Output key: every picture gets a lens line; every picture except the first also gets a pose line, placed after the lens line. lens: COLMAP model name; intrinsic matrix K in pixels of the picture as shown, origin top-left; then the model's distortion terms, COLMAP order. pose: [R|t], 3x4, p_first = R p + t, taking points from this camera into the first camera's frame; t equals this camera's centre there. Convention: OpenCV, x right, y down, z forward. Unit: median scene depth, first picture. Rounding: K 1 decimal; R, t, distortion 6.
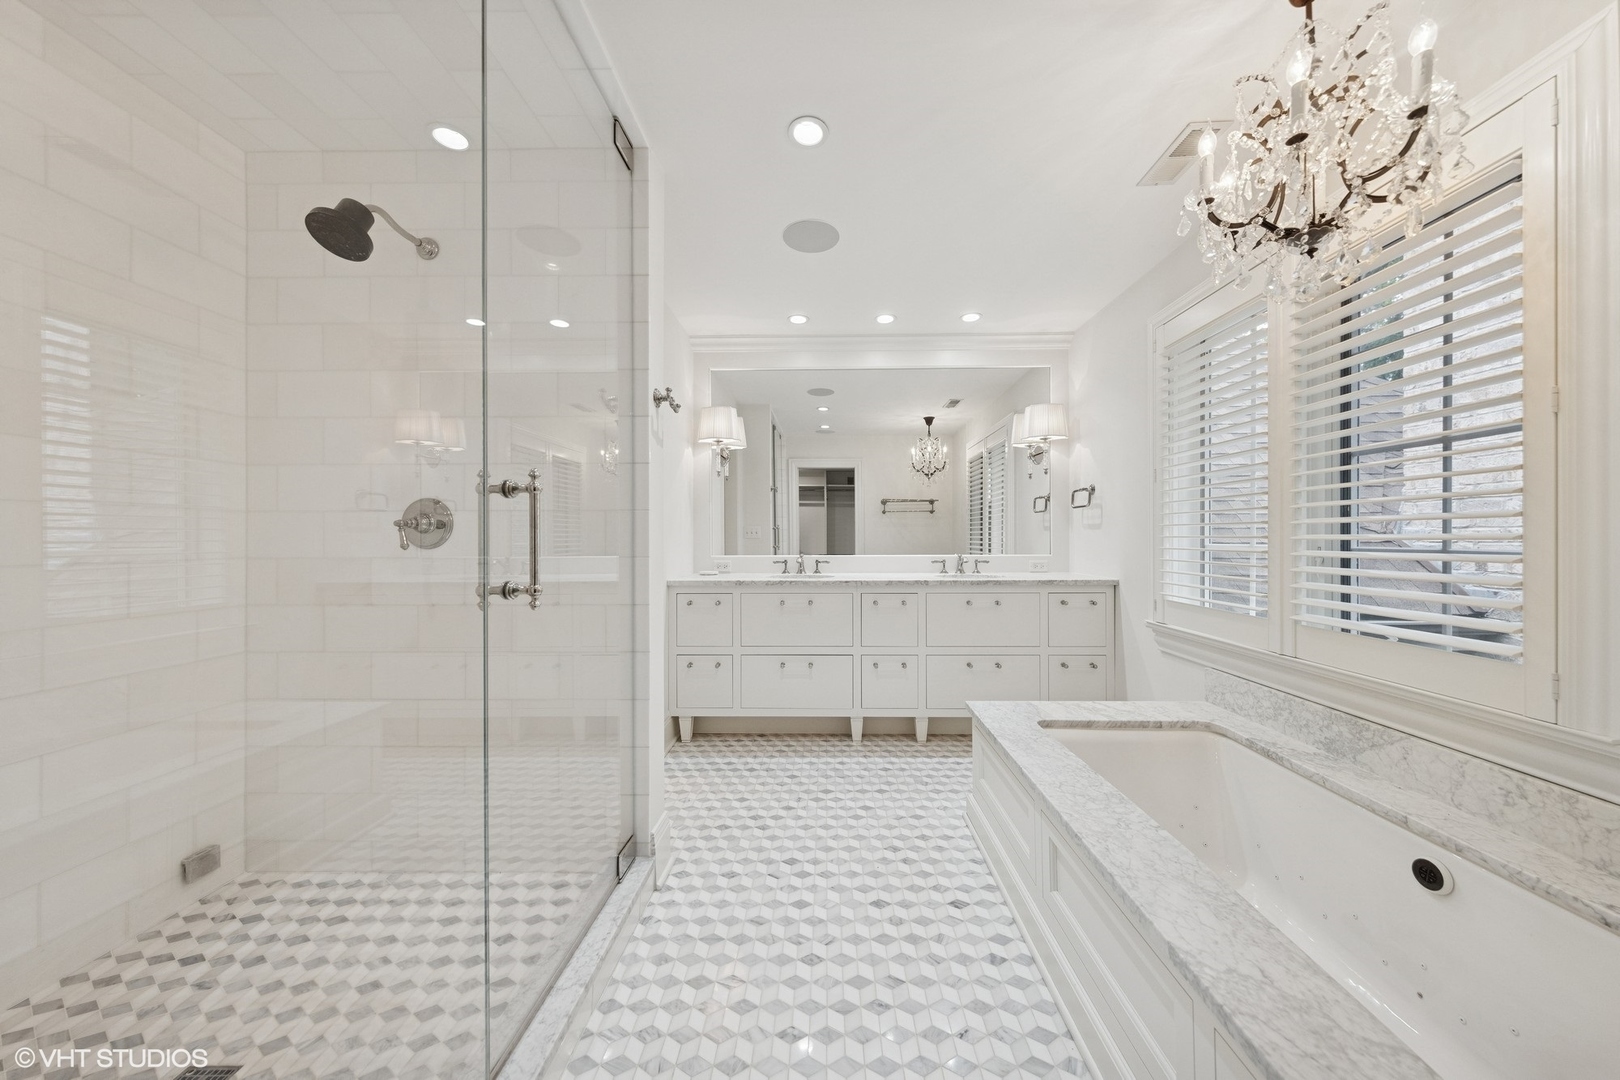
lens RADIAL K [[522.1, 0, 813.1], [0, 522.1, 538.3], [0, 0, 1]] dist [0.002766, 0.000024]
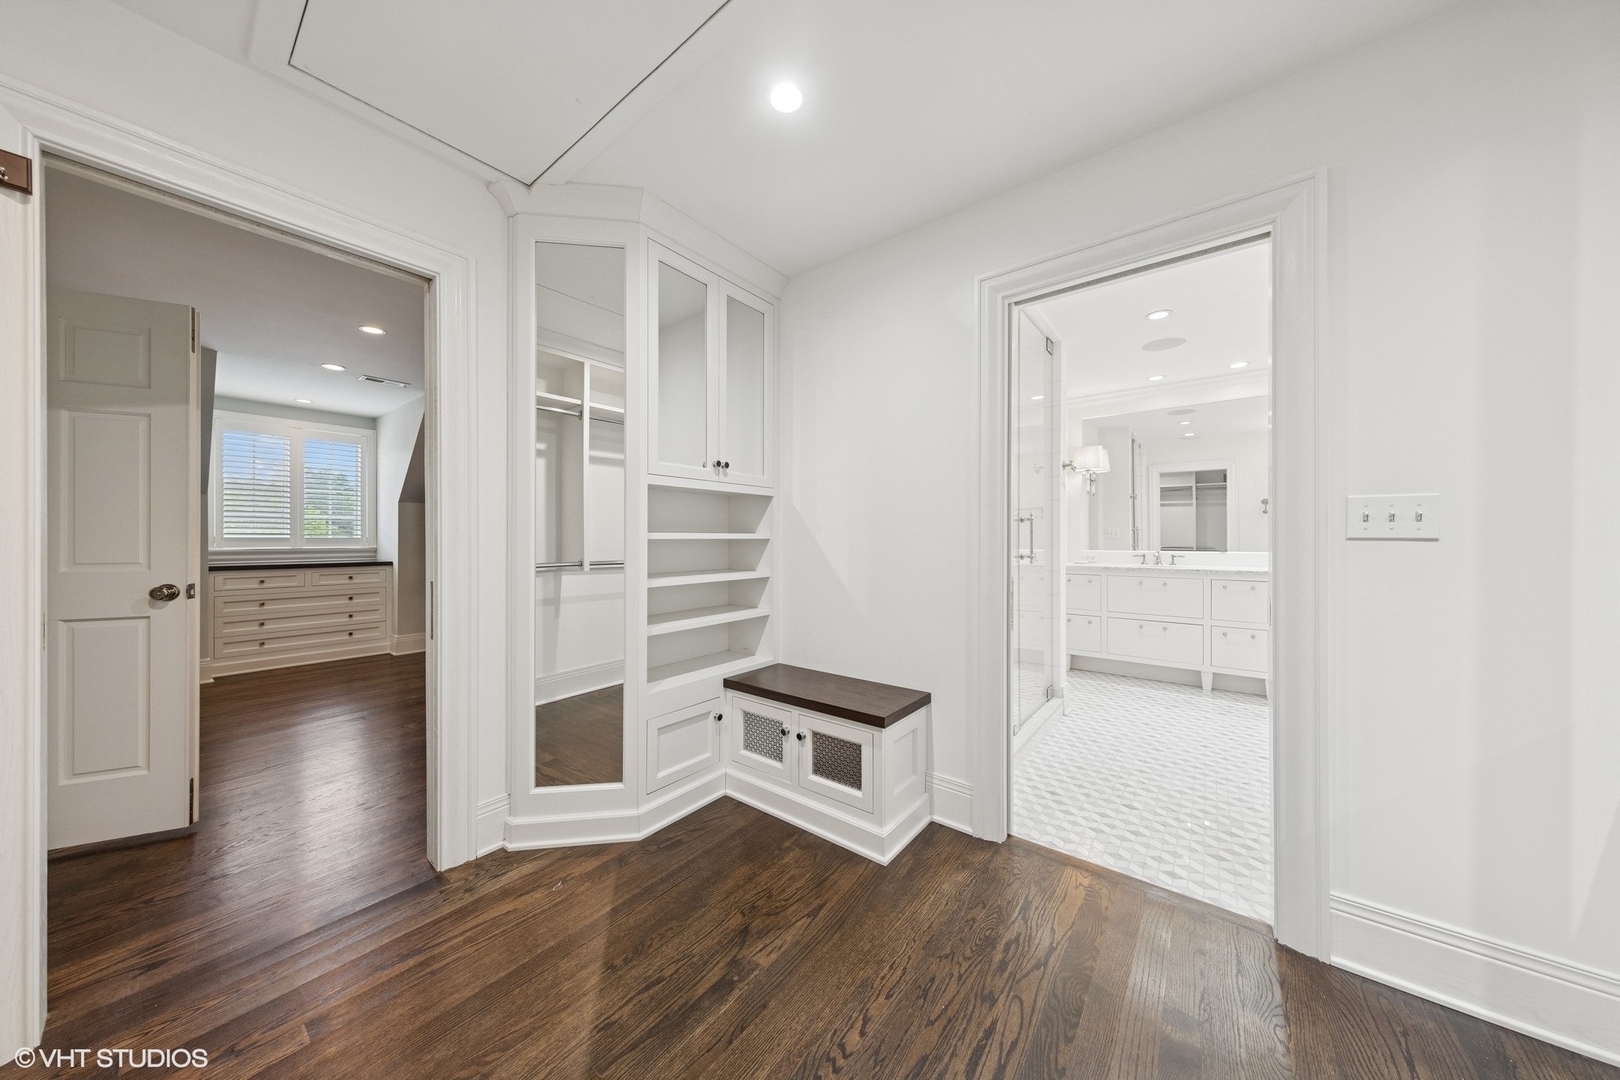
lens RADIAL K [[522.1, 0, 806.2], [0, 522.1, 535.9], [0, 0, 1]] dist [0.002766, 0.000024]
pose [[0.808076, 0.002705, -0.589072, 0.041912], [-0.003674, 0.999993, -0.000448, -0.001574], [0.589067, 0.002526, 0.808080, -0.677125]]
